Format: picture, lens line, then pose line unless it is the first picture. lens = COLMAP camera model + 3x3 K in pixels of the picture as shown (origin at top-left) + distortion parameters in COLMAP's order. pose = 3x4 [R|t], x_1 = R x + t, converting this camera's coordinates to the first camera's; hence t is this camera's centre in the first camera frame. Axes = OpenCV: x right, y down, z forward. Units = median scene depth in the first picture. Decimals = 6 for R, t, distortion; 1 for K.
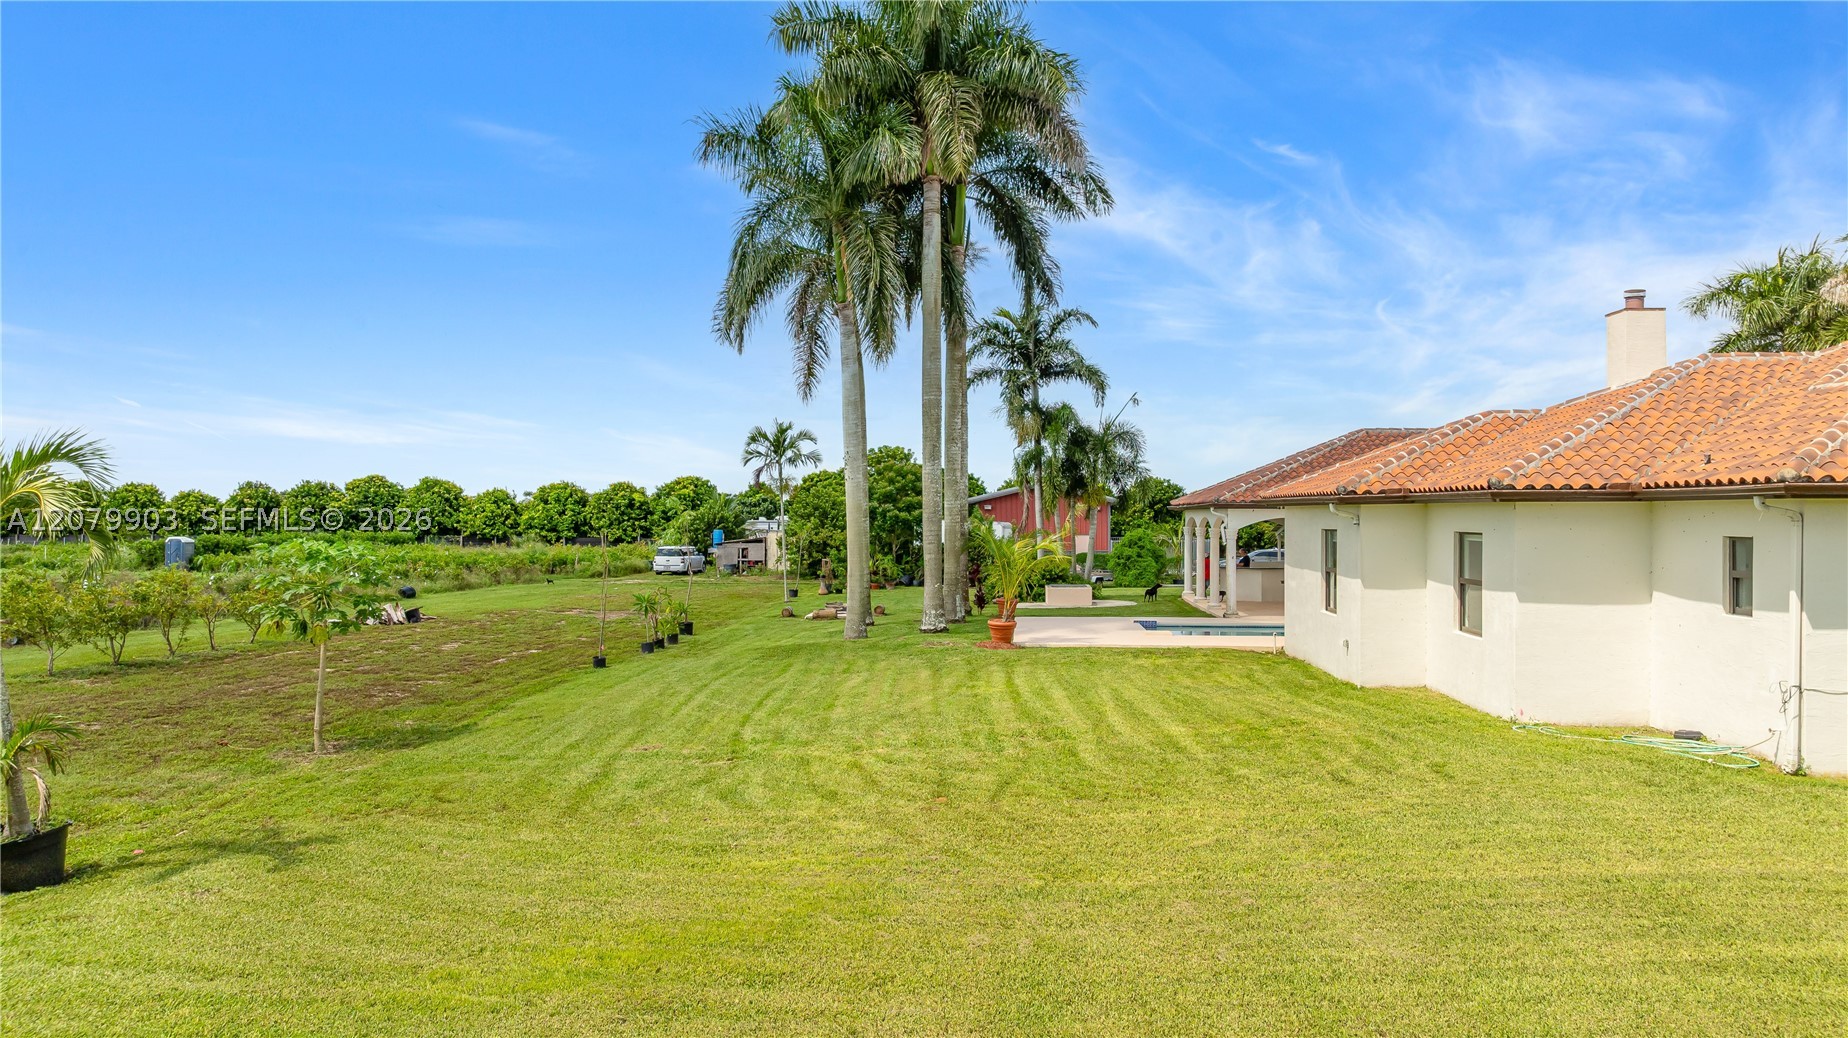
lens RADIAL K [[1303.4, 0, 924.4], [0, 1303.4, 511.6], [0, 0, 1]] dist [-0.034168, 0.030859]
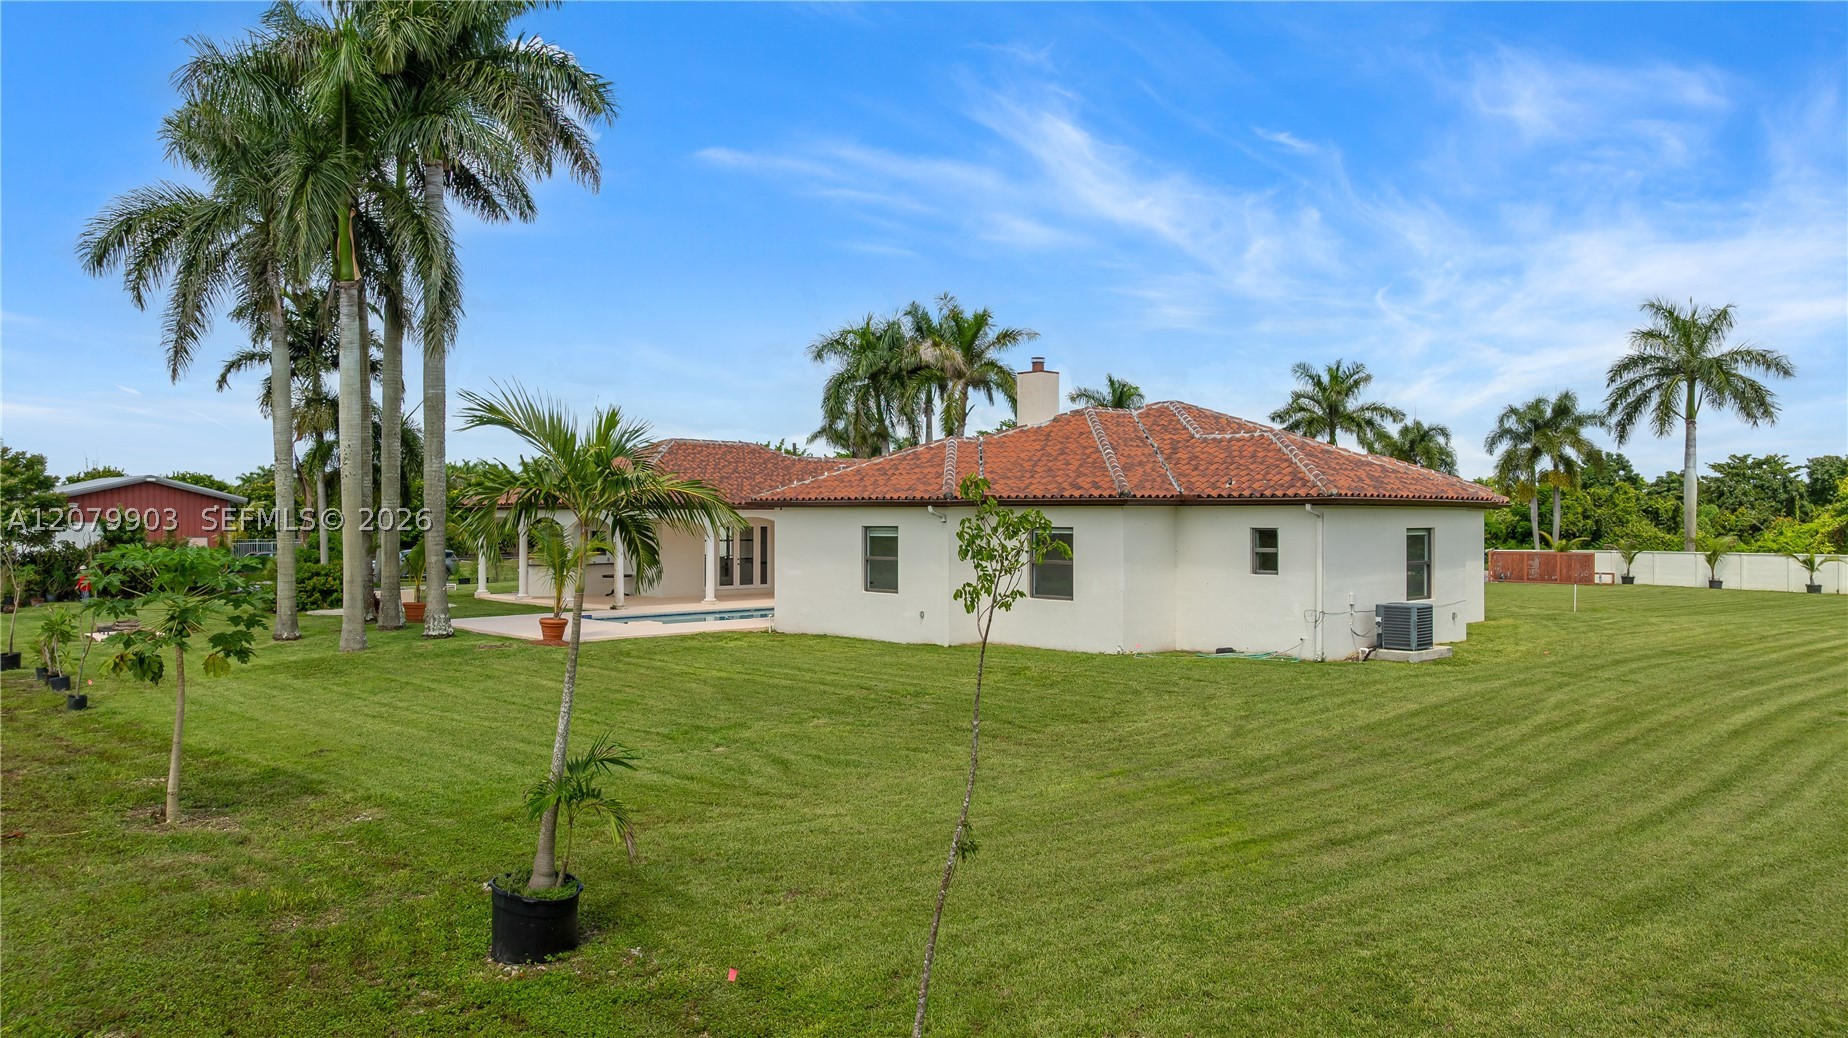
lens RADIAL K [[1303.4, 0, 881.8], [0, 1303.4, 533.4], [0, 0, 1]] dist [-0.034168, 0.030859]
pose [[0.676140, -0.009435, 0.736712, -0.574825], [-0.002835, 0.999877, 0.015408, 0.000849], [-0.736767, -0.012507, 0.676031, 0.137907]]
